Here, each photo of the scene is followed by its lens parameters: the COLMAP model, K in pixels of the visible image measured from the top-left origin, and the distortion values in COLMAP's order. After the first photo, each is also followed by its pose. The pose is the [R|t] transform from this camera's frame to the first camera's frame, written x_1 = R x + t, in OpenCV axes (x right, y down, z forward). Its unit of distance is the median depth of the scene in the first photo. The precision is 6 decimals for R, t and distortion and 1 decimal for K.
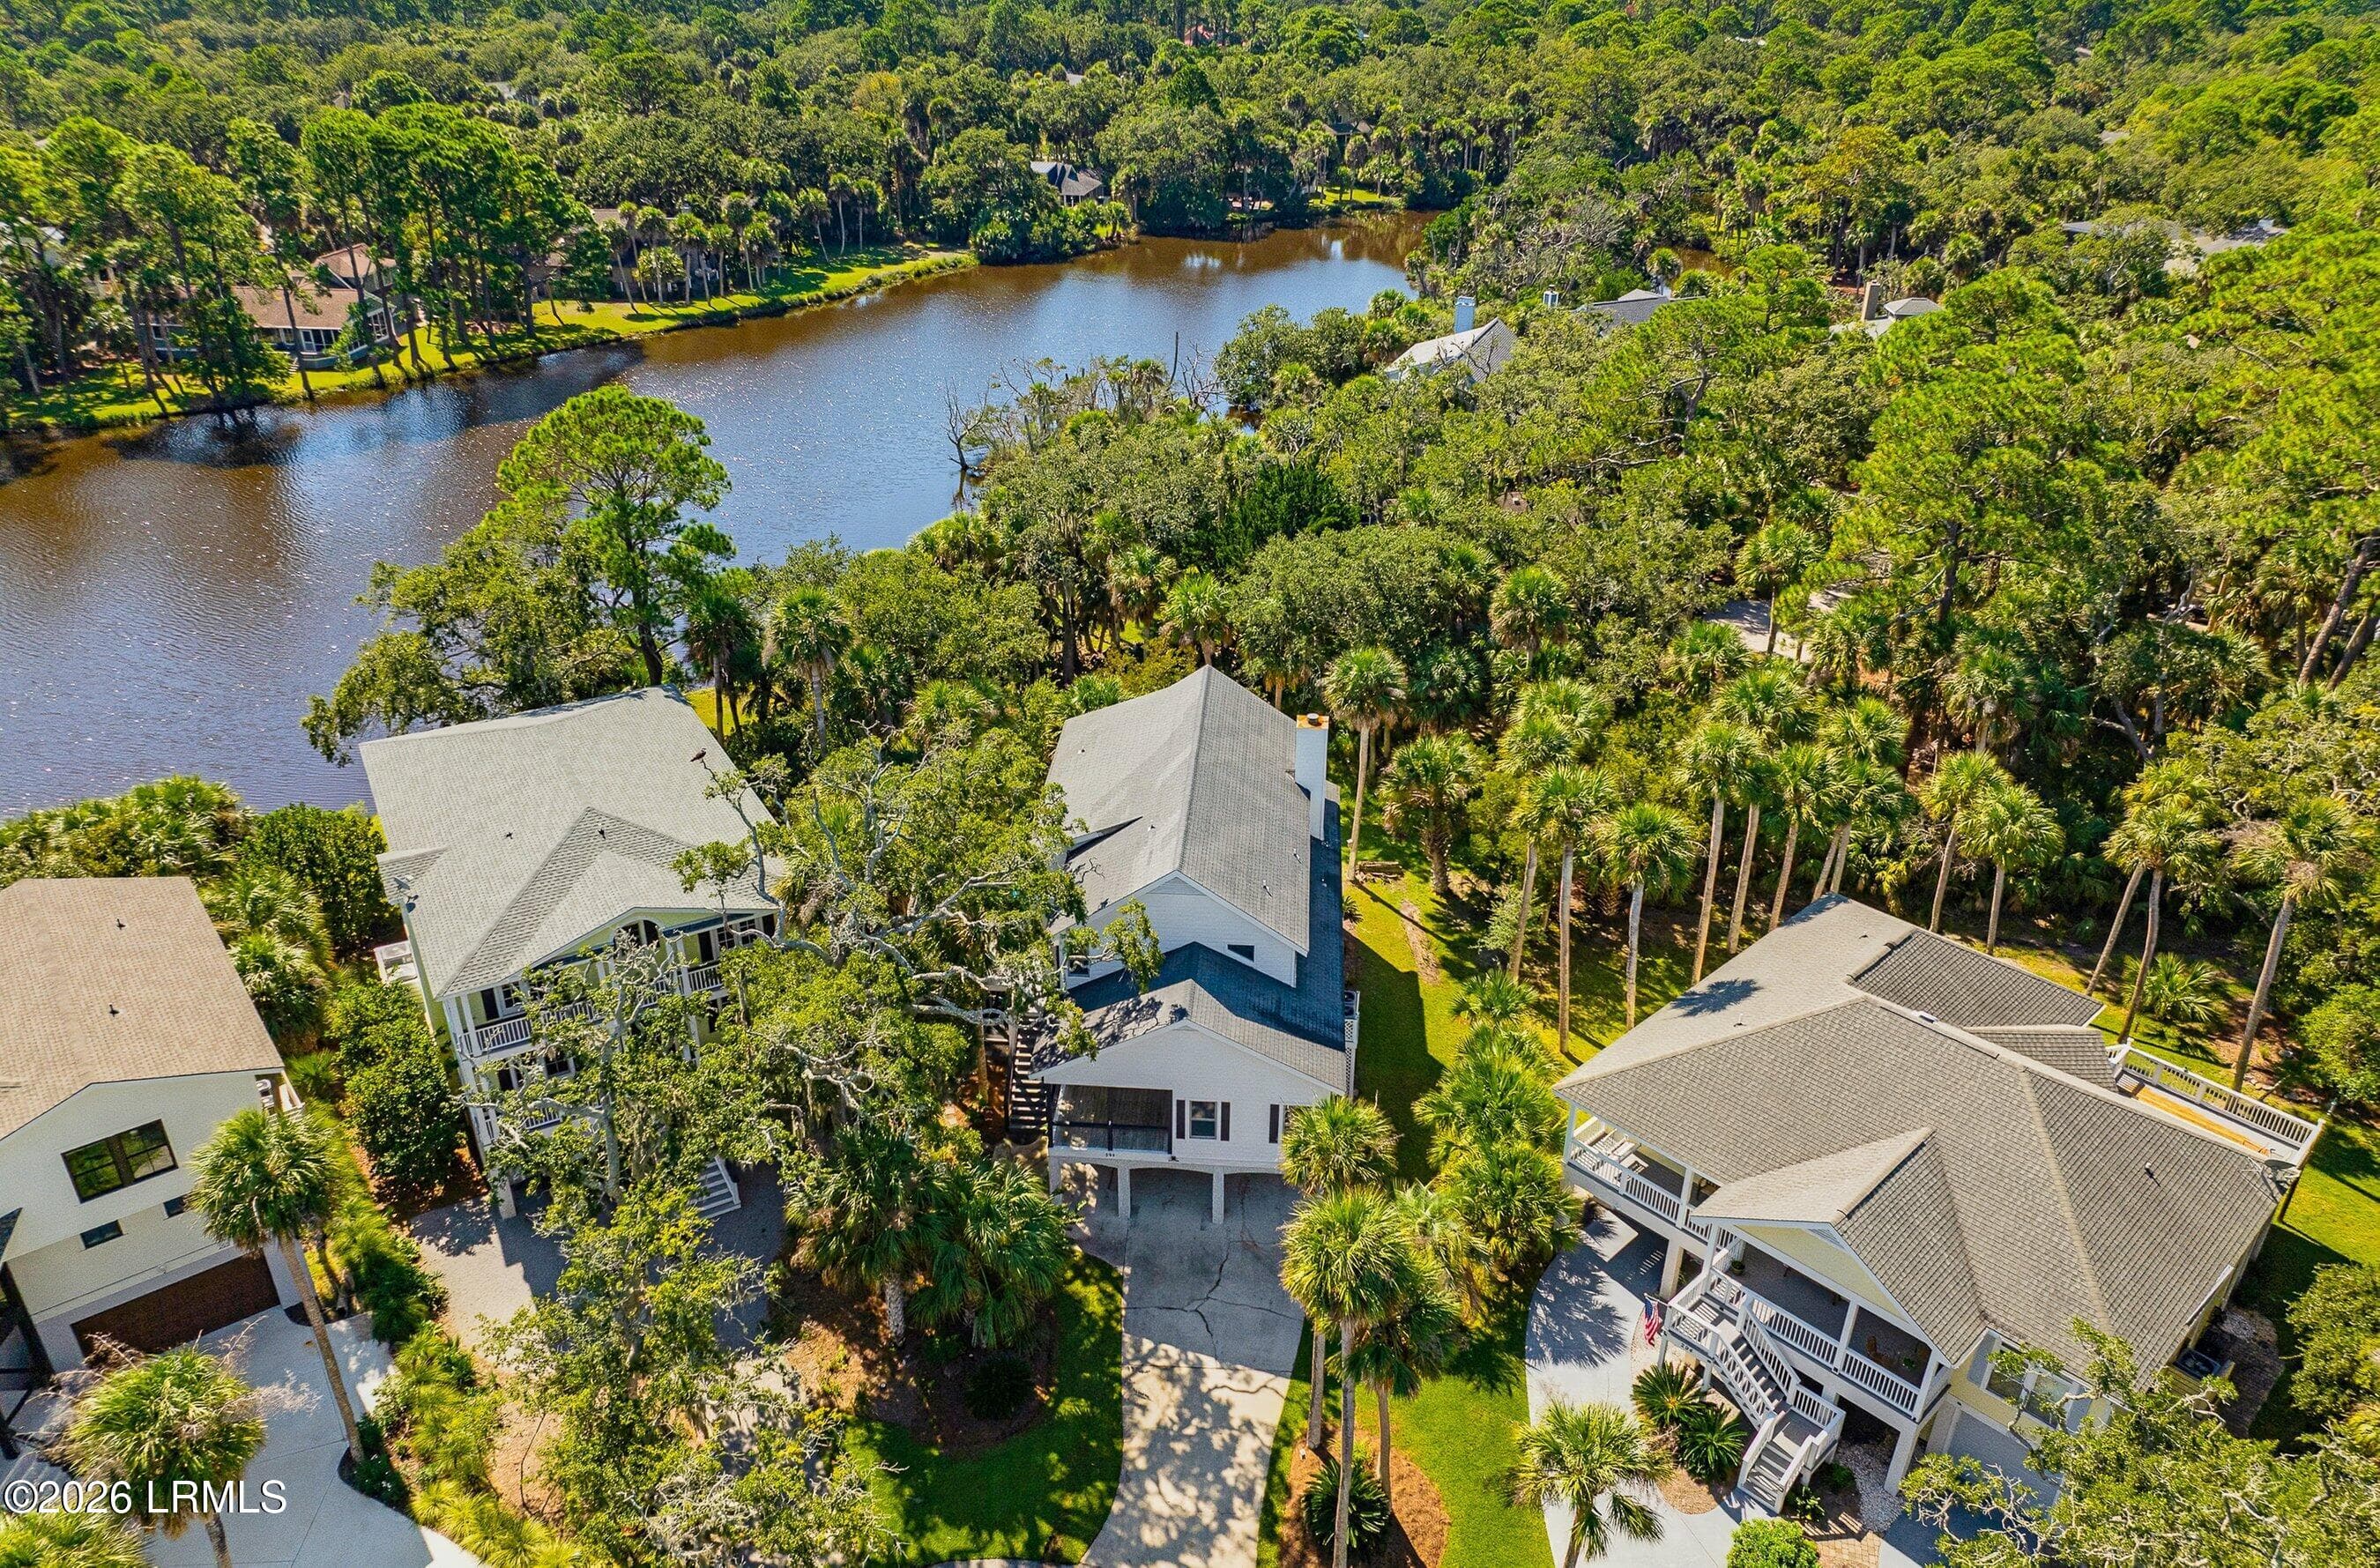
lens RADIAL K [[1397.7, 0, 1187.4], [0, 1397.7, 749.0], [0, 0, 1]] dist [-0.021820, -0.000362]
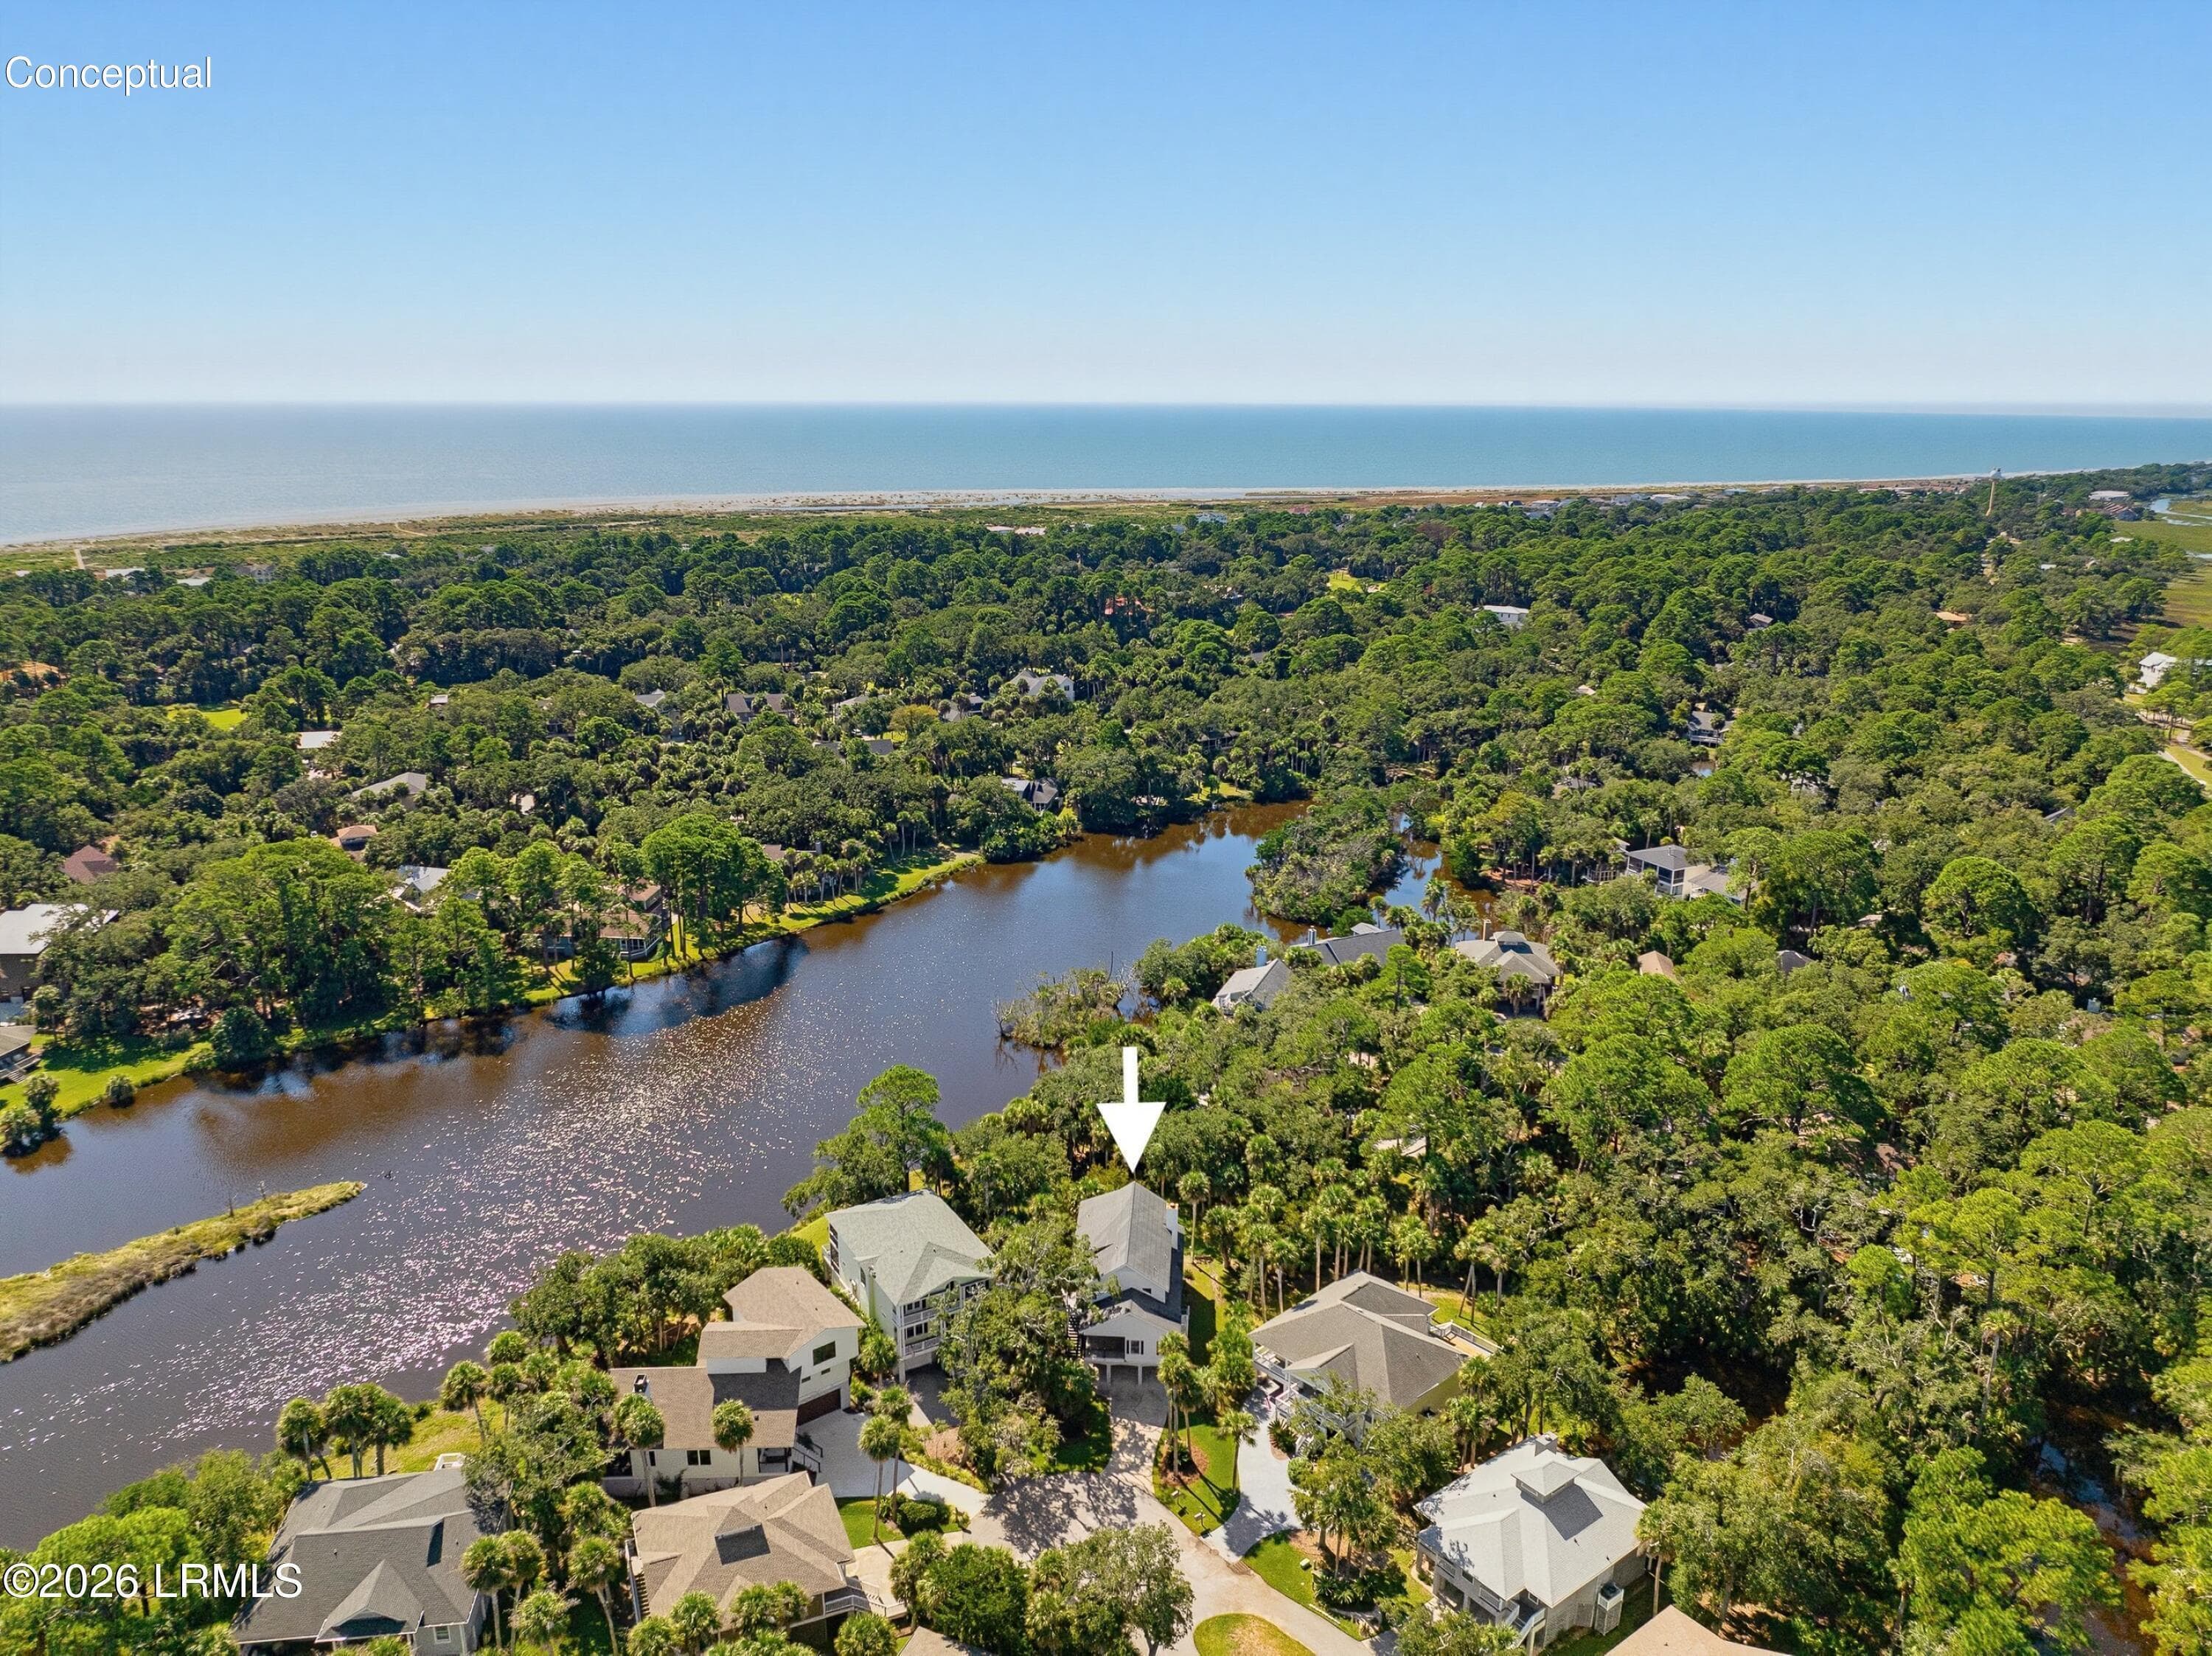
lens RADIAL K [[1551.1, 0, 1106.0], [0, 1551.1, 828.0], [0, 0, 1]] dist [-0.027913, -0.012197]
pose [[0.999961, -0.002307, 0.008582, -0.062735], [0.003605, 0.987996, -0.154440, -0.268395], [-0.008123, 0.154464, 0.987965, -2.018369]]
